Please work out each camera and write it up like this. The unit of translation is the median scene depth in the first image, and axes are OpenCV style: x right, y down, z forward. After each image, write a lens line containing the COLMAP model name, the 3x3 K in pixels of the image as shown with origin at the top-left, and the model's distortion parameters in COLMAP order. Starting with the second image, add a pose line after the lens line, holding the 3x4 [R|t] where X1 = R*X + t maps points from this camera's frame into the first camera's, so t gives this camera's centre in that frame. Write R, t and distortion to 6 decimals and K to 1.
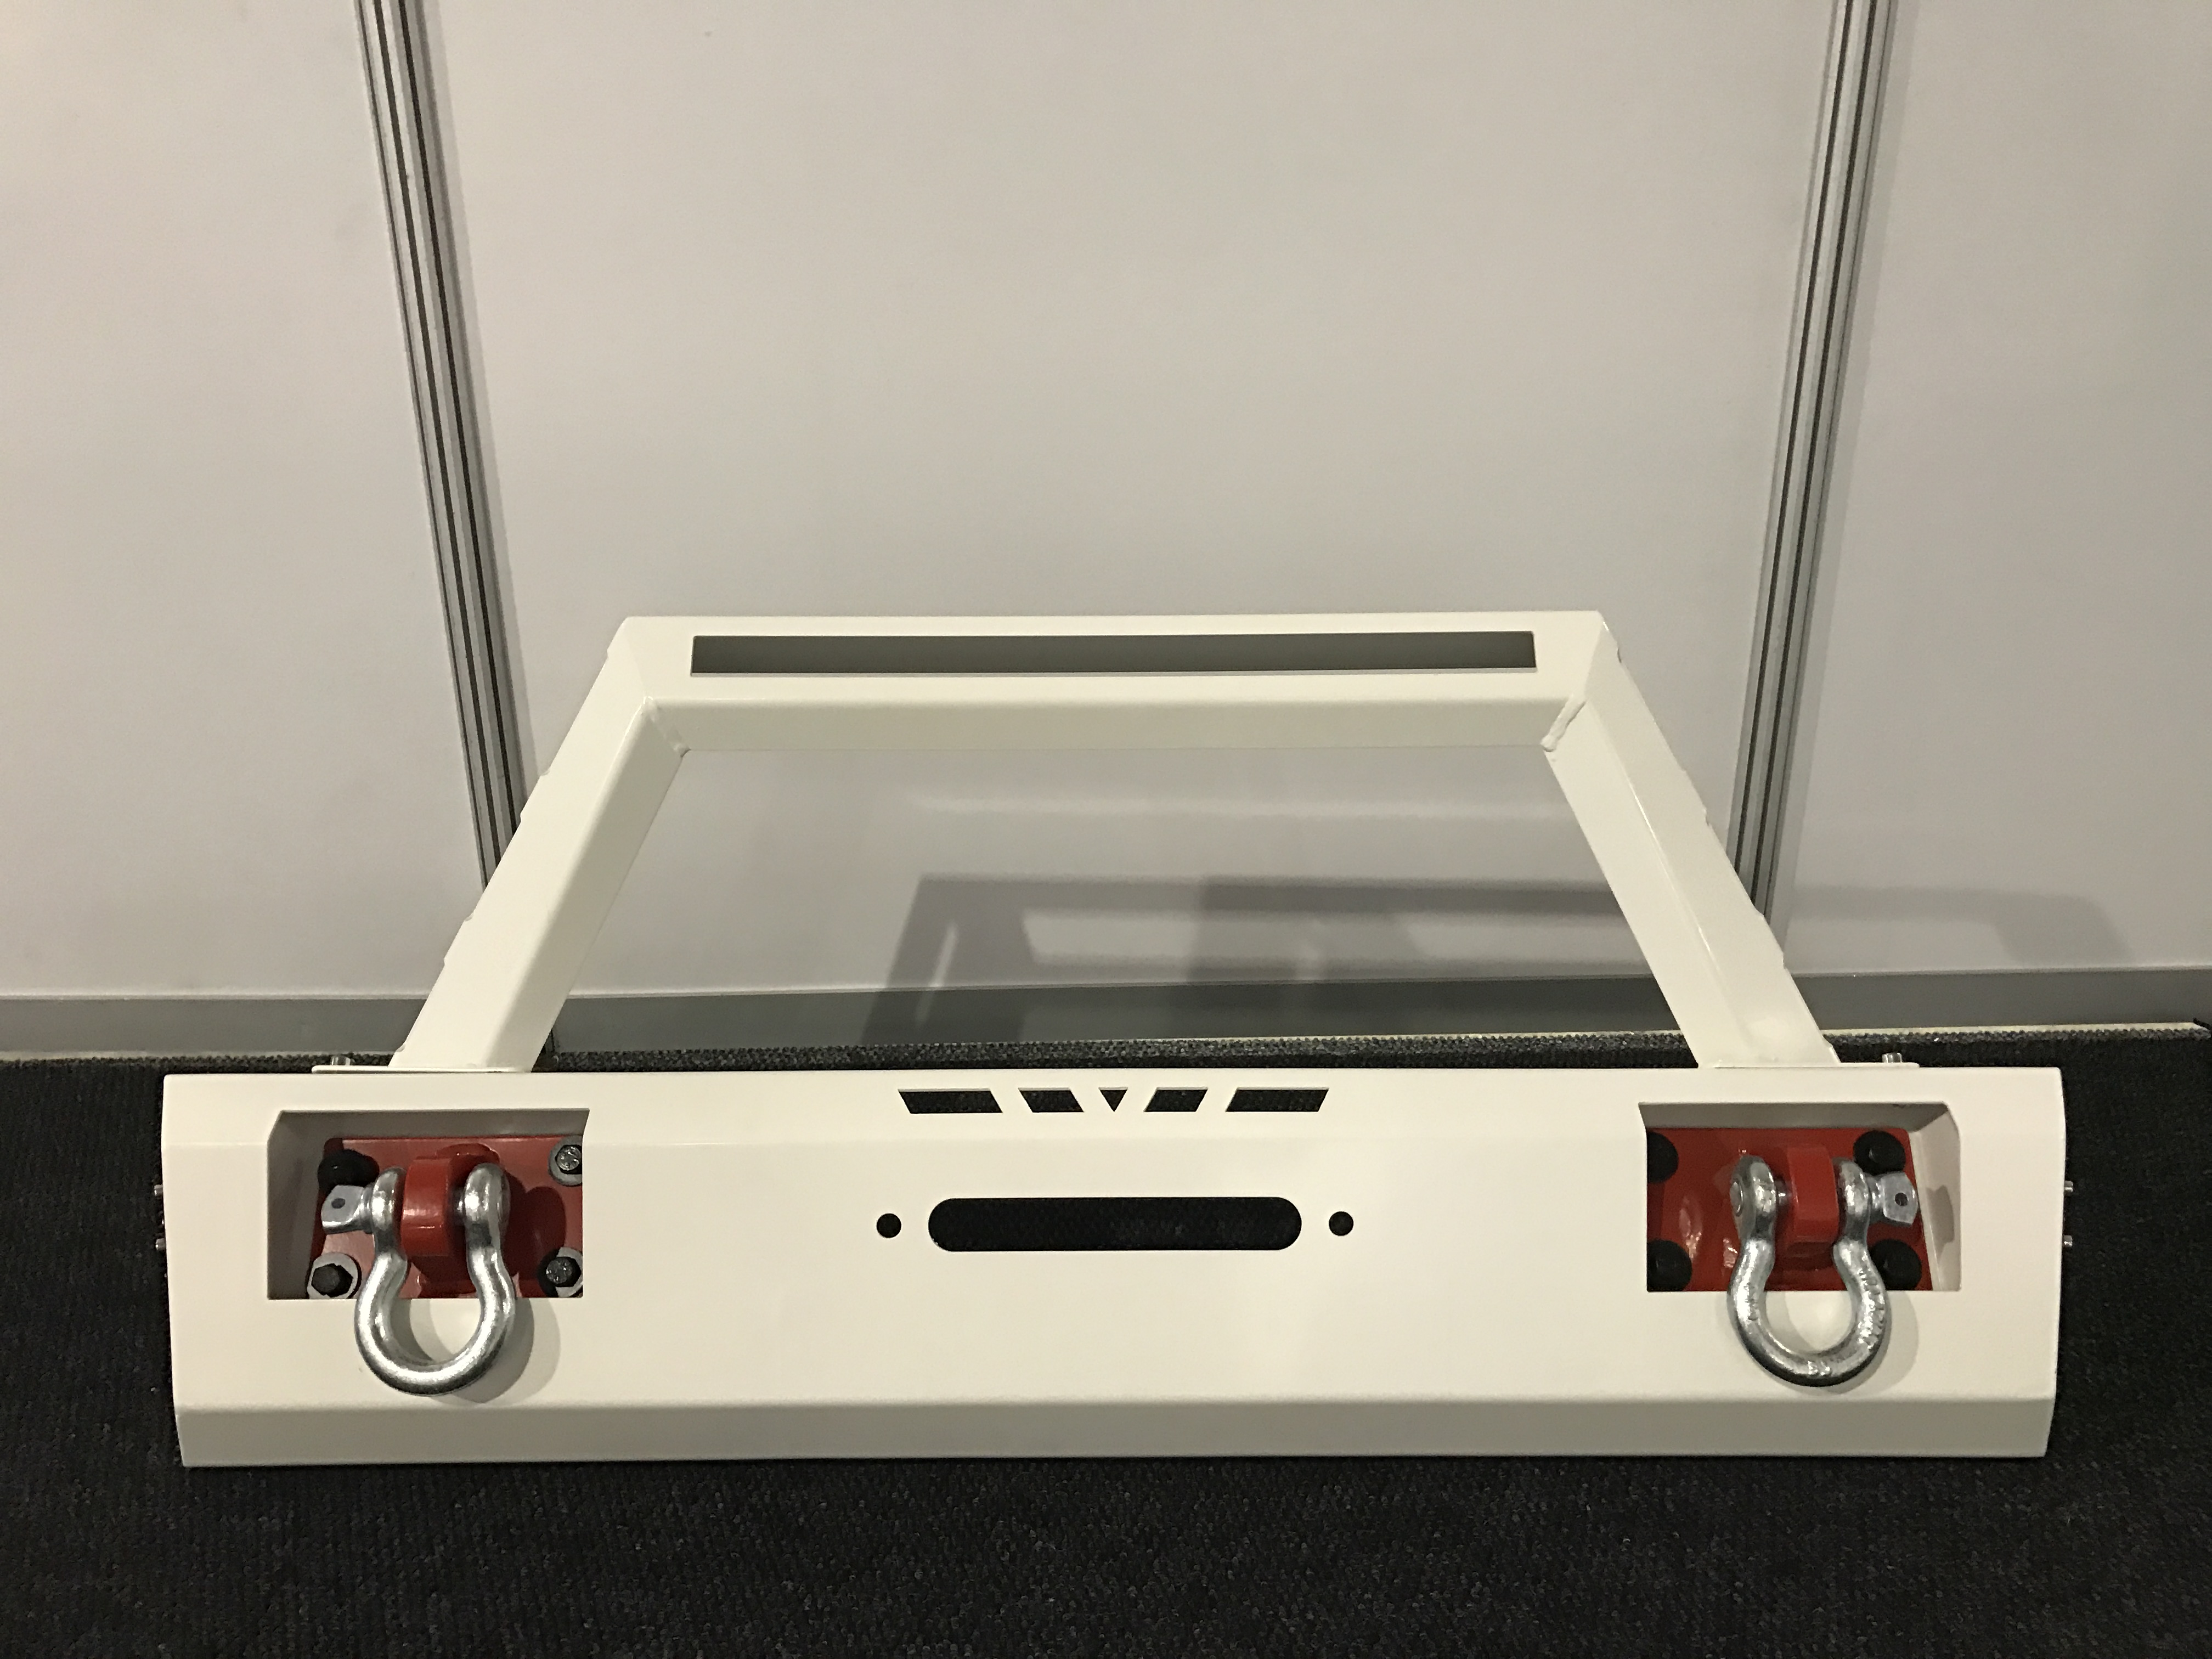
lens RADIAL K [[1825.0, 0, 1075.8], [0, 1825.0, 857.1], [0, 0, 1]] dist [0.005421, 0.000150]
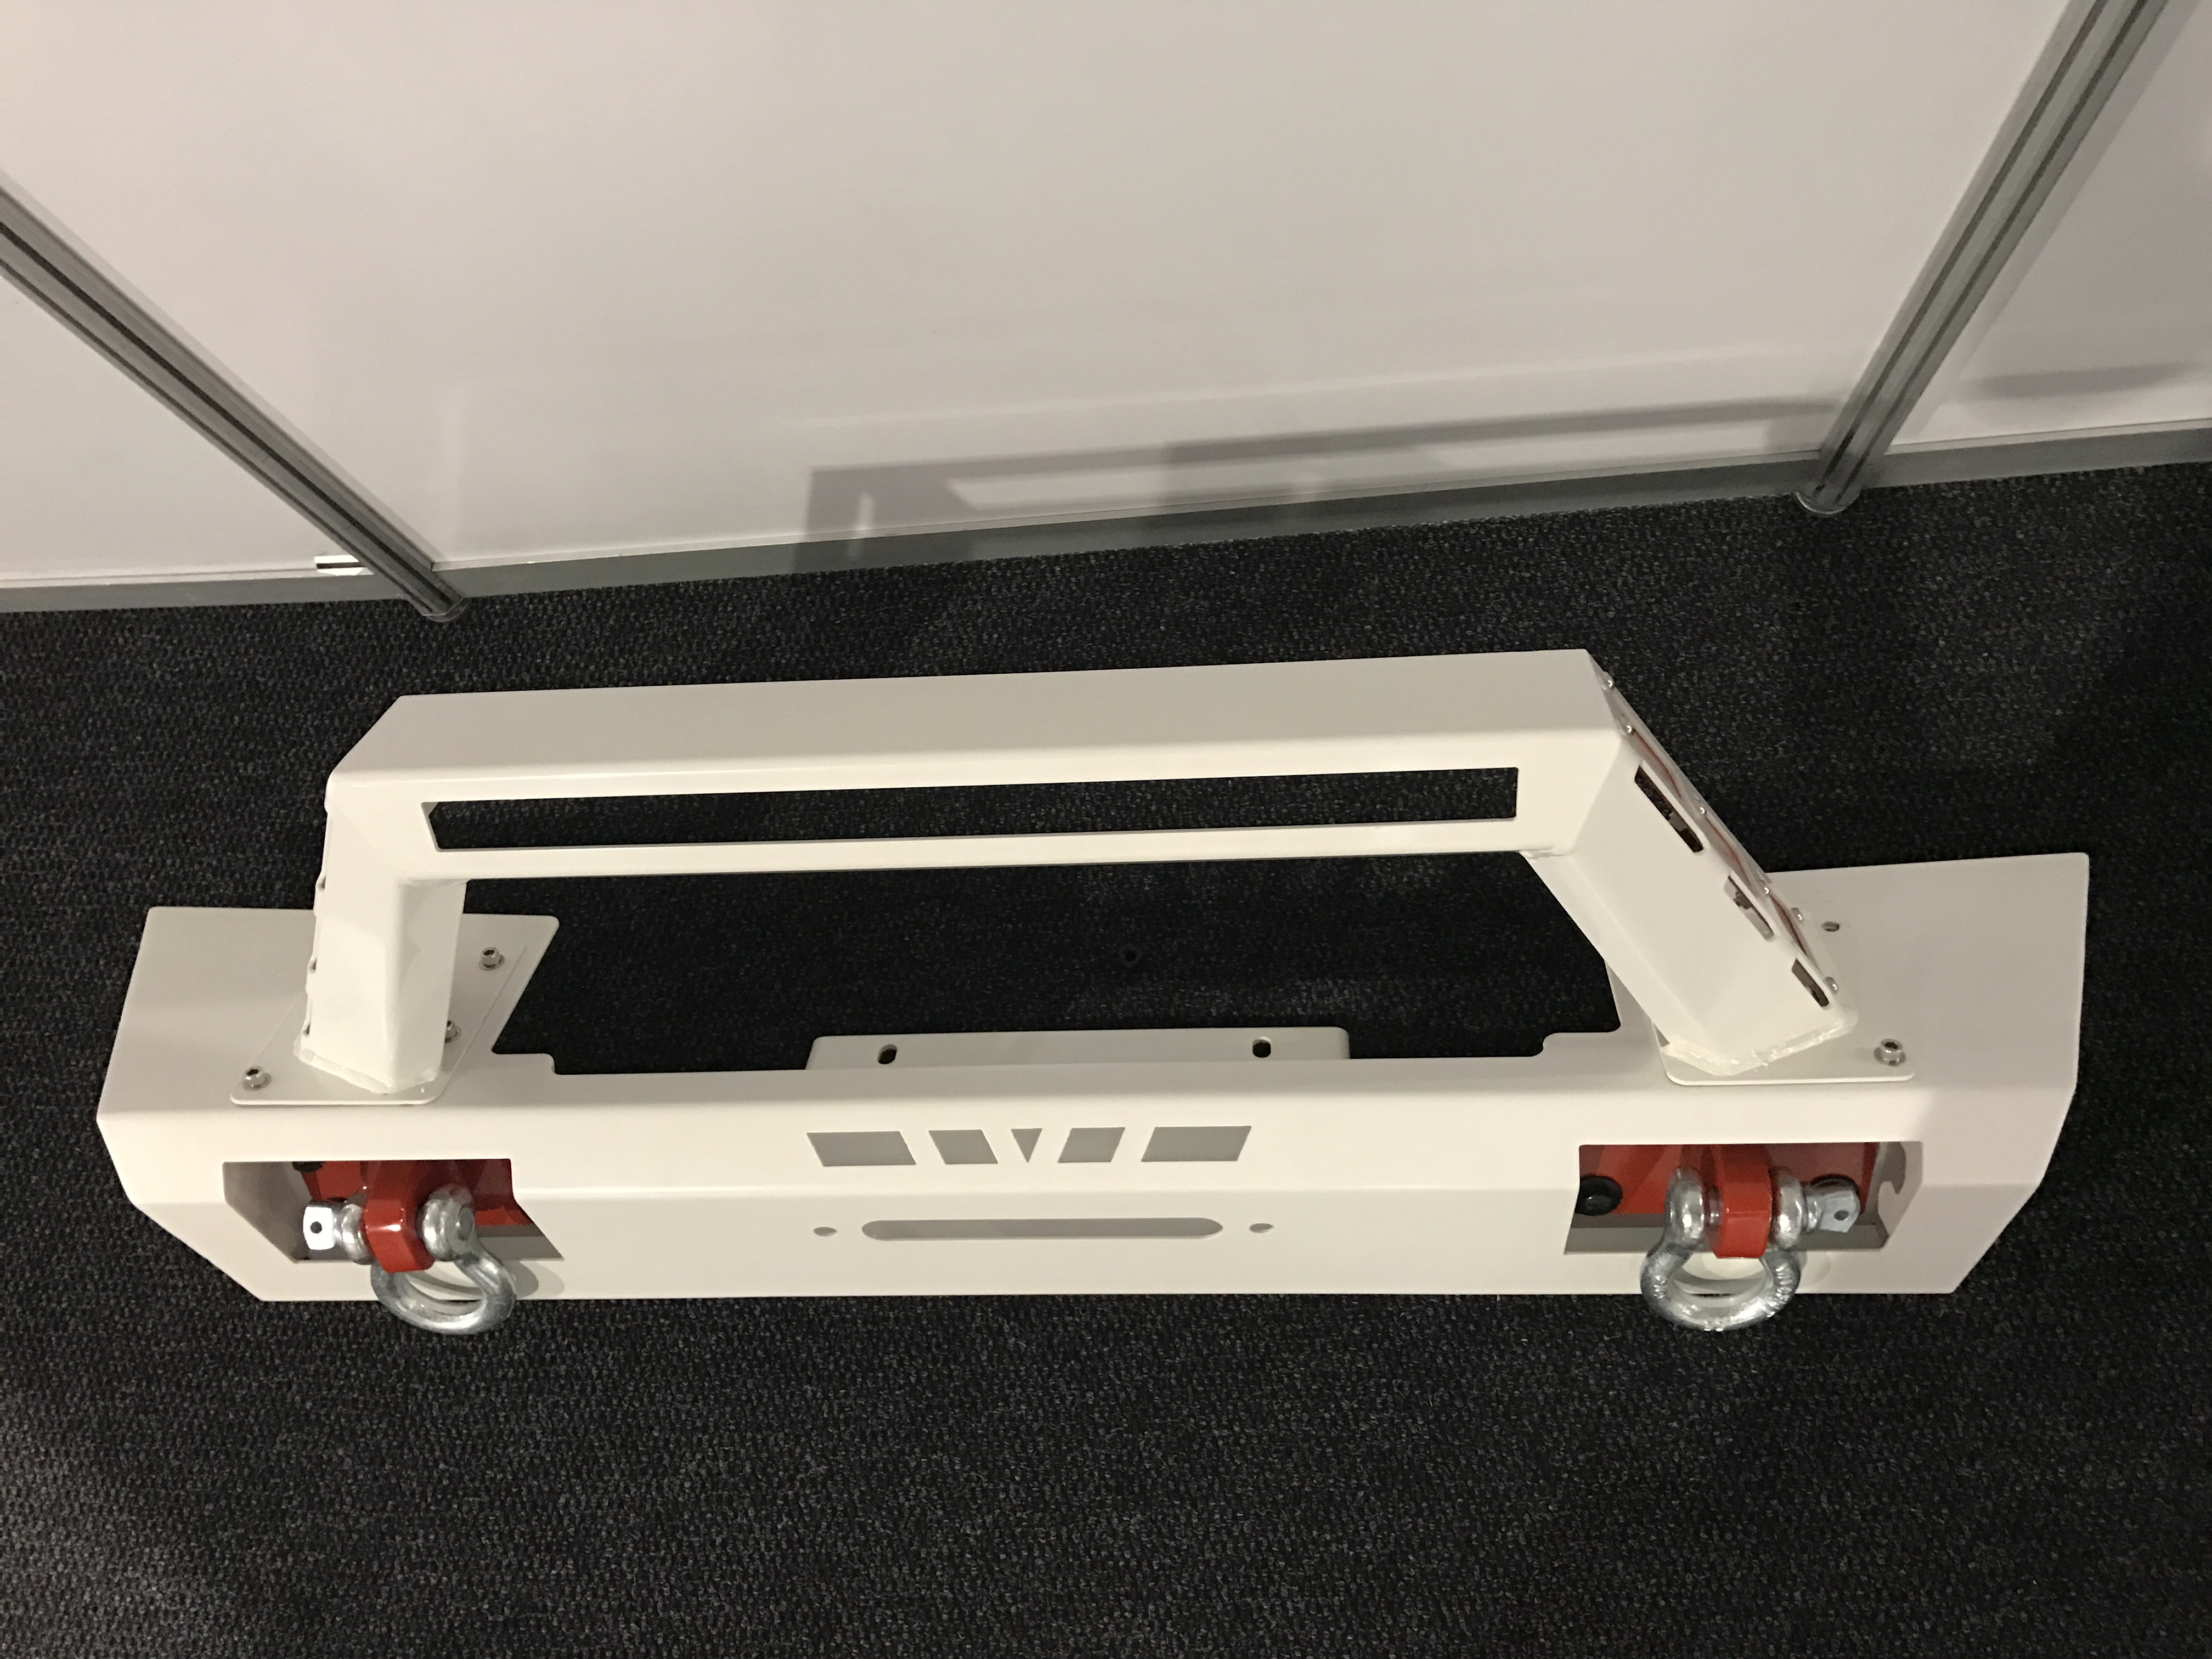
lens RADIAL K [[1825.0, 0, 1075.8], [0, 1825.0, 857.1], [0, 0, 1]] dist [0.005421, 0.000150]
pose [[0.993131, -0.035305, -0.111552, 0.160457], [0.110614, 0.594067, 0.796774, -0.728676], [0.038139, -0.803640, 0.593892, 0.551317]]
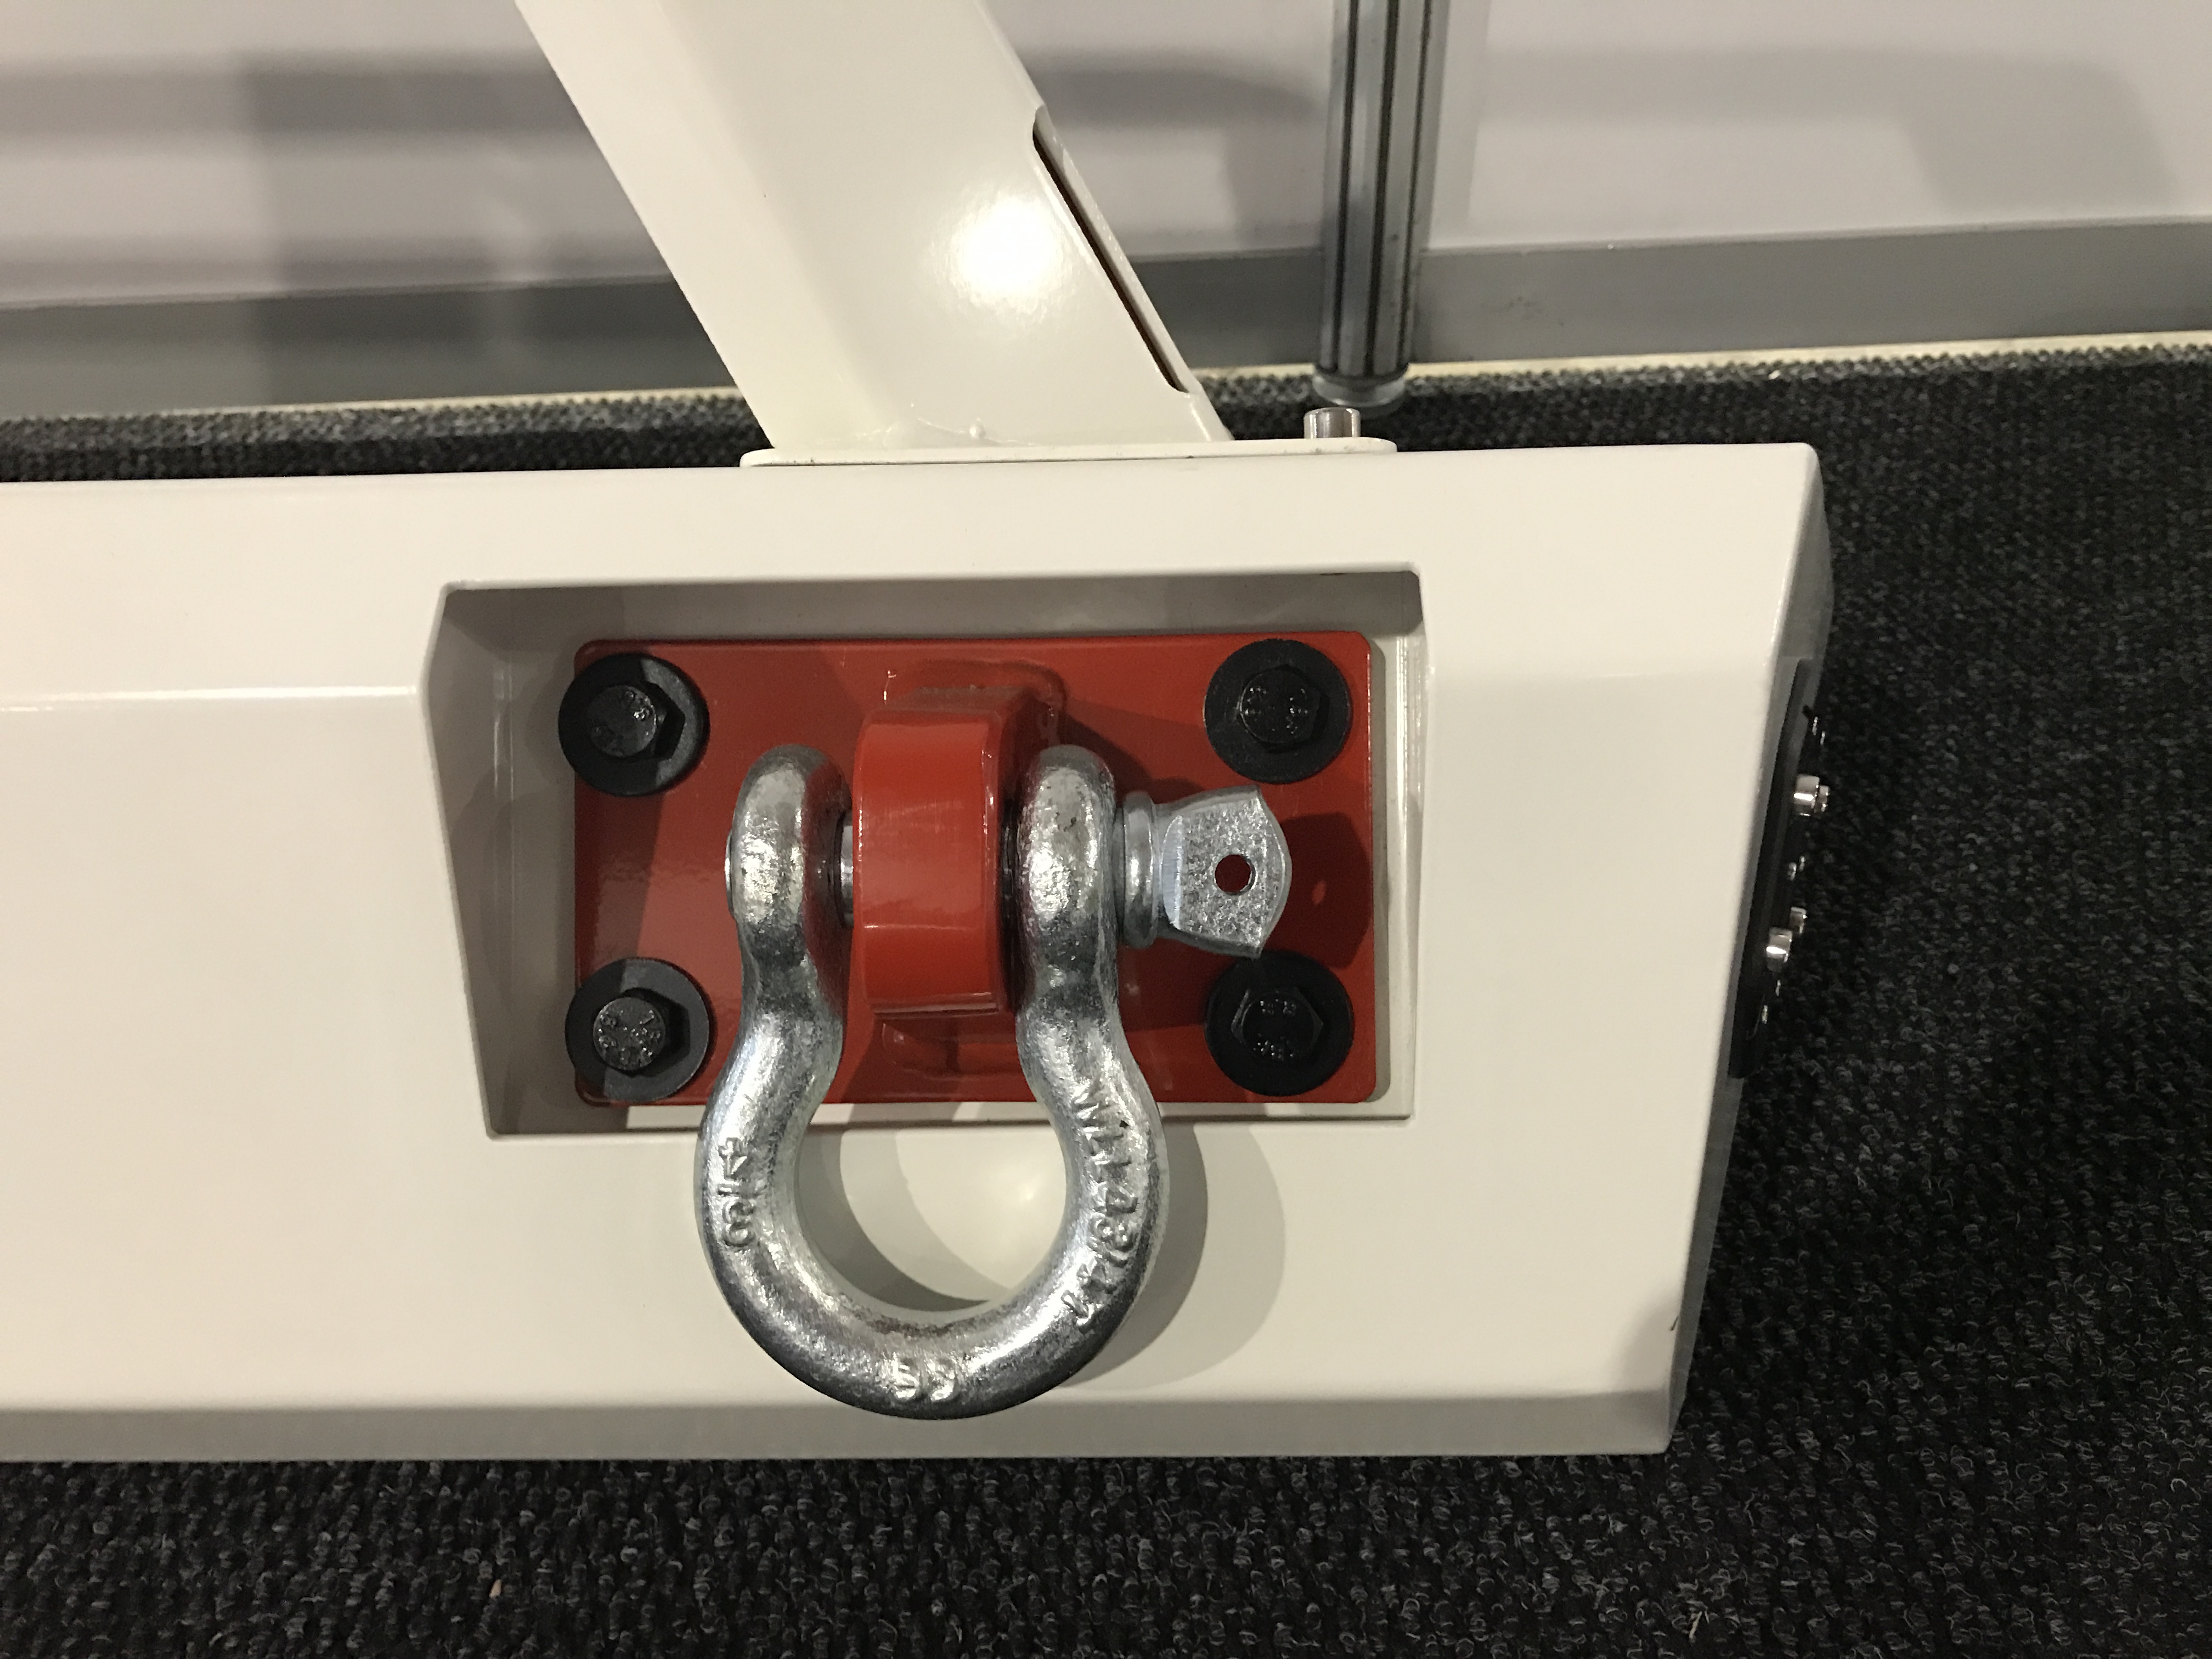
lens RADIAL K [[1854.7, 0, 1102.2], [0, 1854.7, 844.0], [0, 0, 1]] dist [0.001201, 0.002720]
pose [[0.999684, -0.018316, -0.017239, 0.427463], [0.022945, 0.944826, 0.326769, 0.073419], [0.010302, -0.327061, 0.944947, 0.679981]]
